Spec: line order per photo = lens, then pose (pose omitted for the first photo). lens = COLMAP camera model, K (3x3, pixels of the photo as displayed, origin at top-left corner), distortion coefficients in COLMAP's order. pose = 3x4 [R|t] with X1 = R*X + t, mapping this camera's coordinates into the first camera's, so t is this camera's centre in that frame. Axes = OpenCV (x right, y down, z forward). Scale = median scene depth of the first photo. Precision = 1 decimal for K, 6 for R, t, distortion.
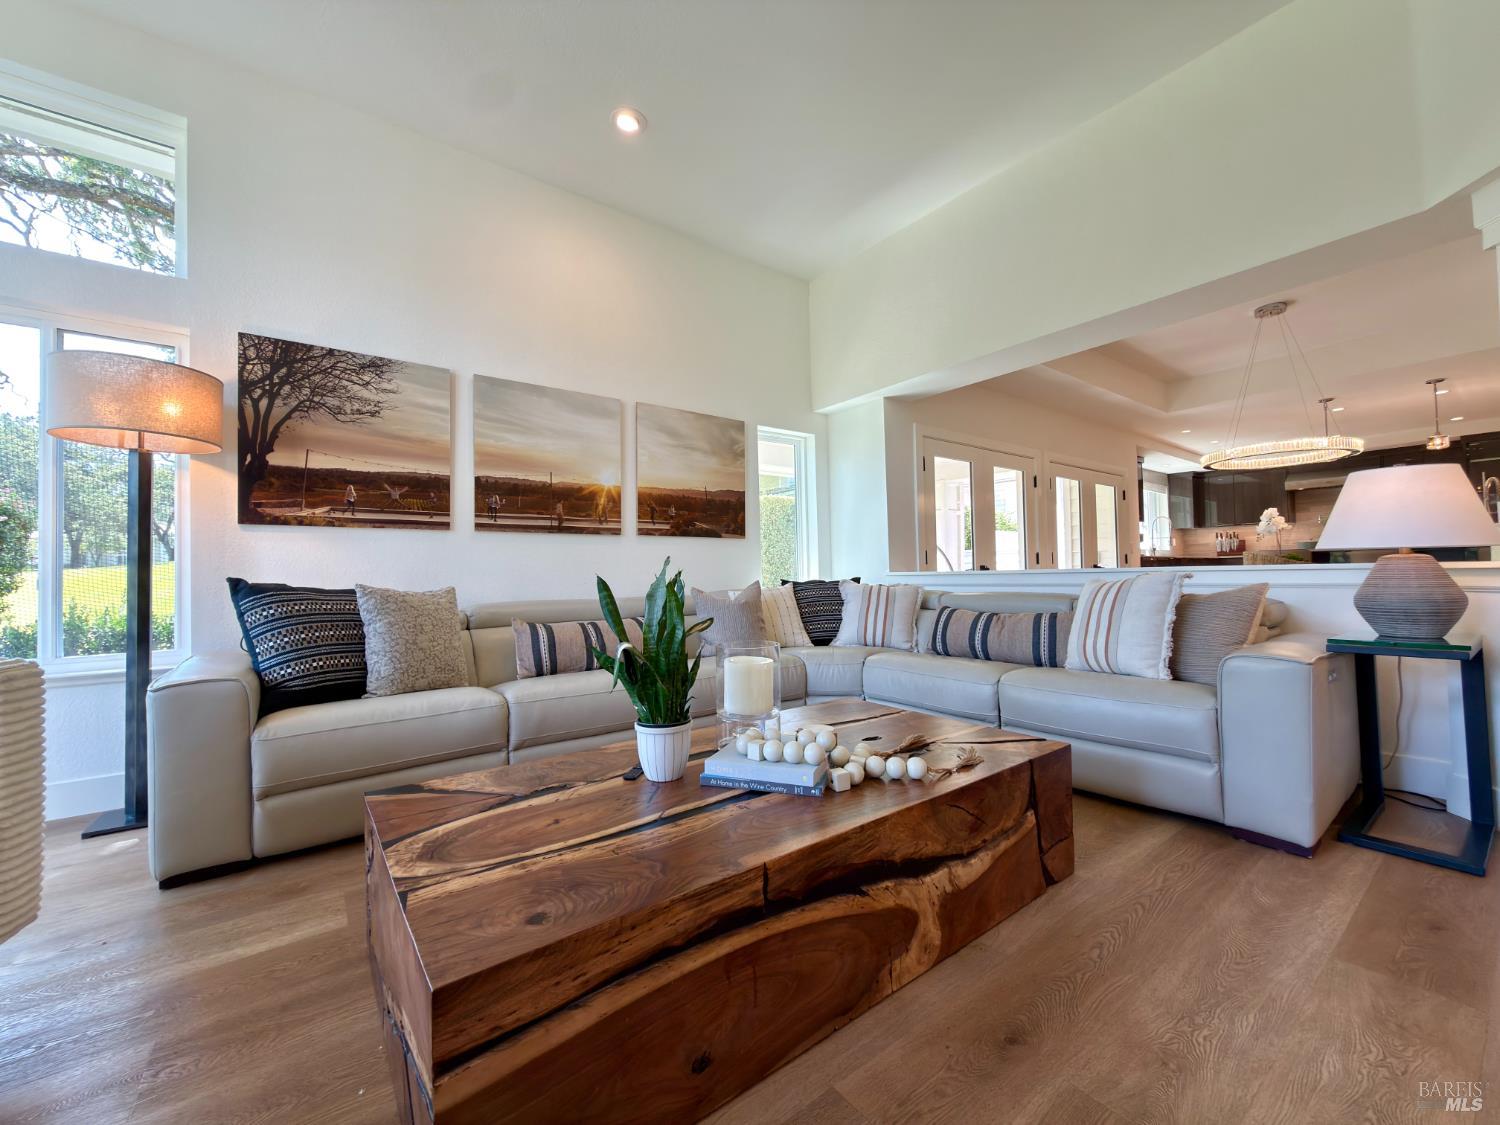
lens RADIAL K [[590.0, 0, 750.0], [0, 590.0, 562.5], [0, 0, 1]] dist [-0.002411, -0.000178]
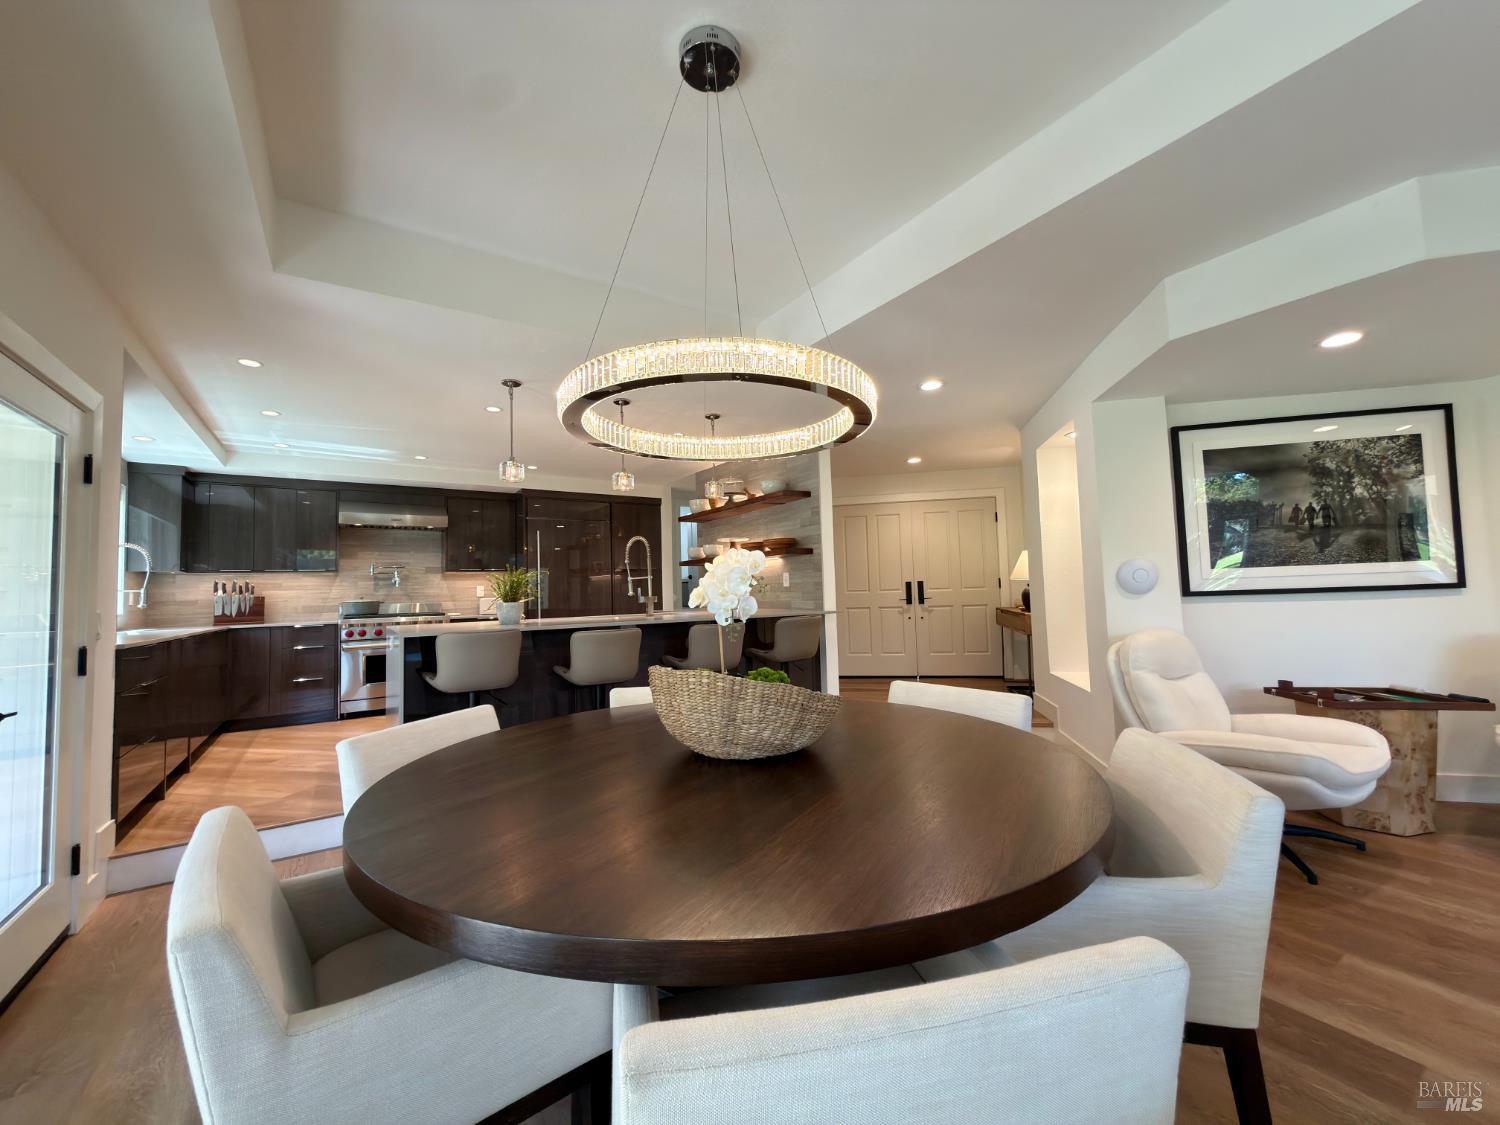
lens RADIAL K [[596.4, 0, 752.5], [0, 596.4, 560.1], [0, 0, 1]] dist [-0.000830, 0.000335]
pose [[0.059274, 0.071828, 0.995654, 0.741095], [0.007531, 0.997347, -0.072399, -0.080508], [-0.998213, 0.011790, 0.058575, 1.341804]]
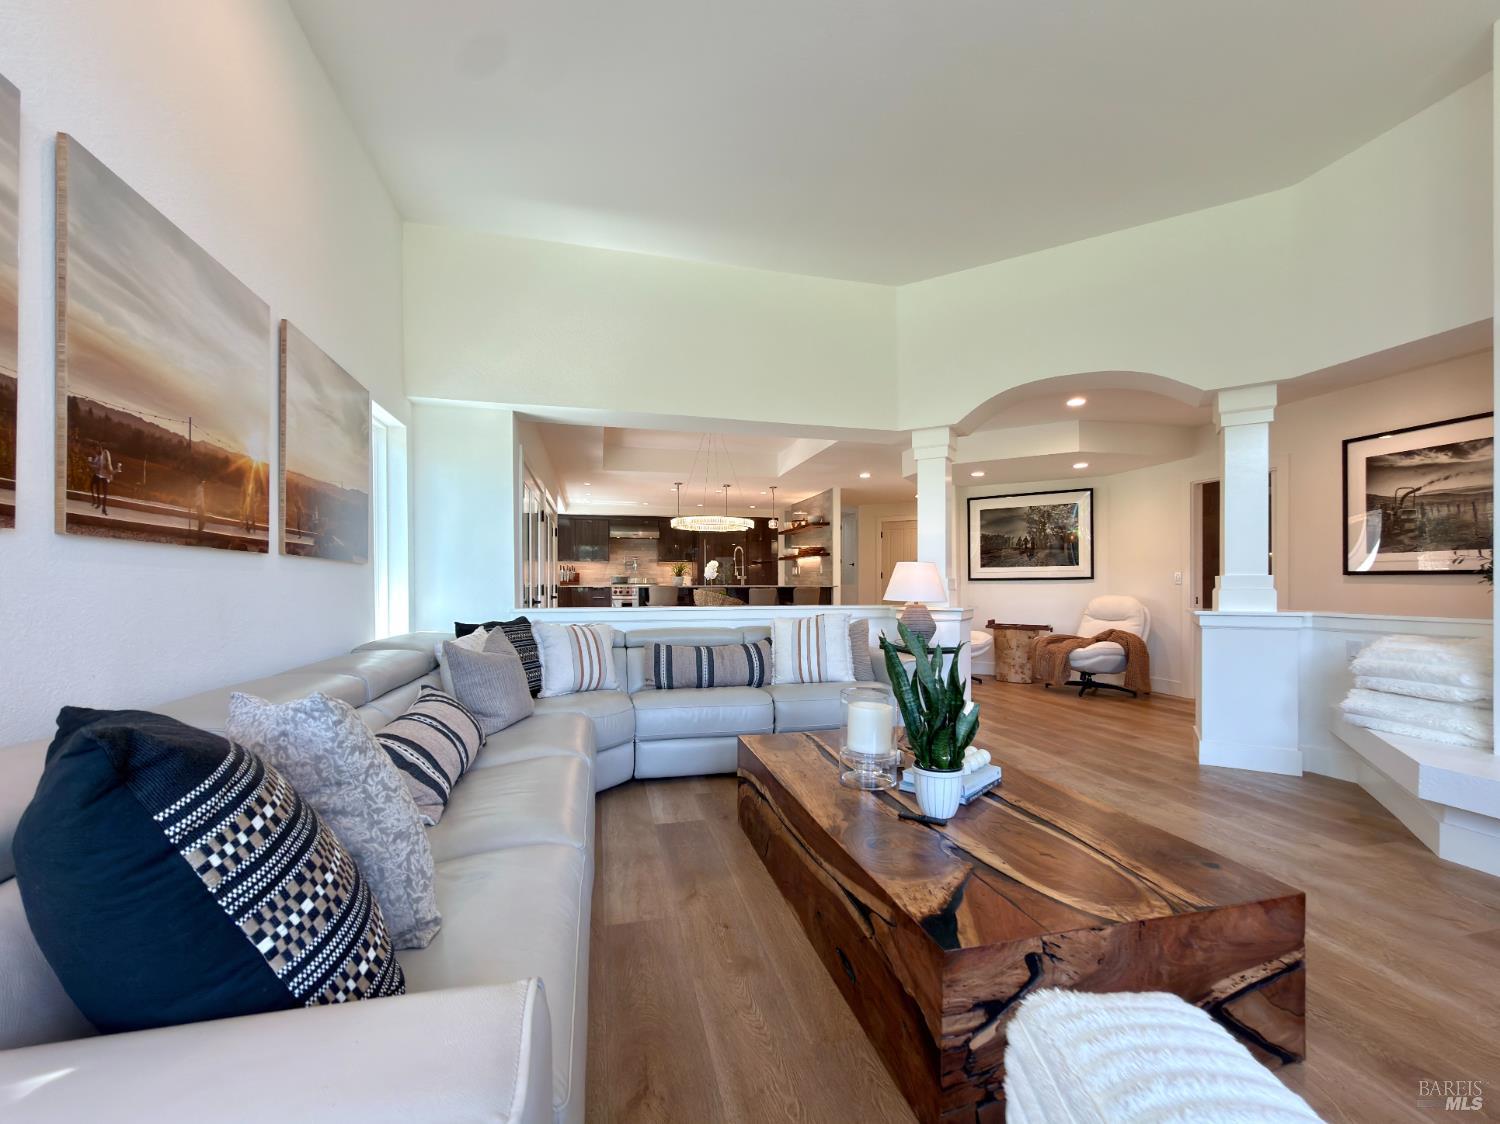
lens RADIAL K [[621.3, 0, 752.3], [0, 621.3, 584.8], [0, 0, 1]] dist [-0.000102, -0.000058]
pose [[0.396198, 0.018942, 0.917970, -0.654643], [-0.025238, 0.999634, -0.009734, -0.026631], [-0.917818, -0.019311, 0.396531, 0.406056]]
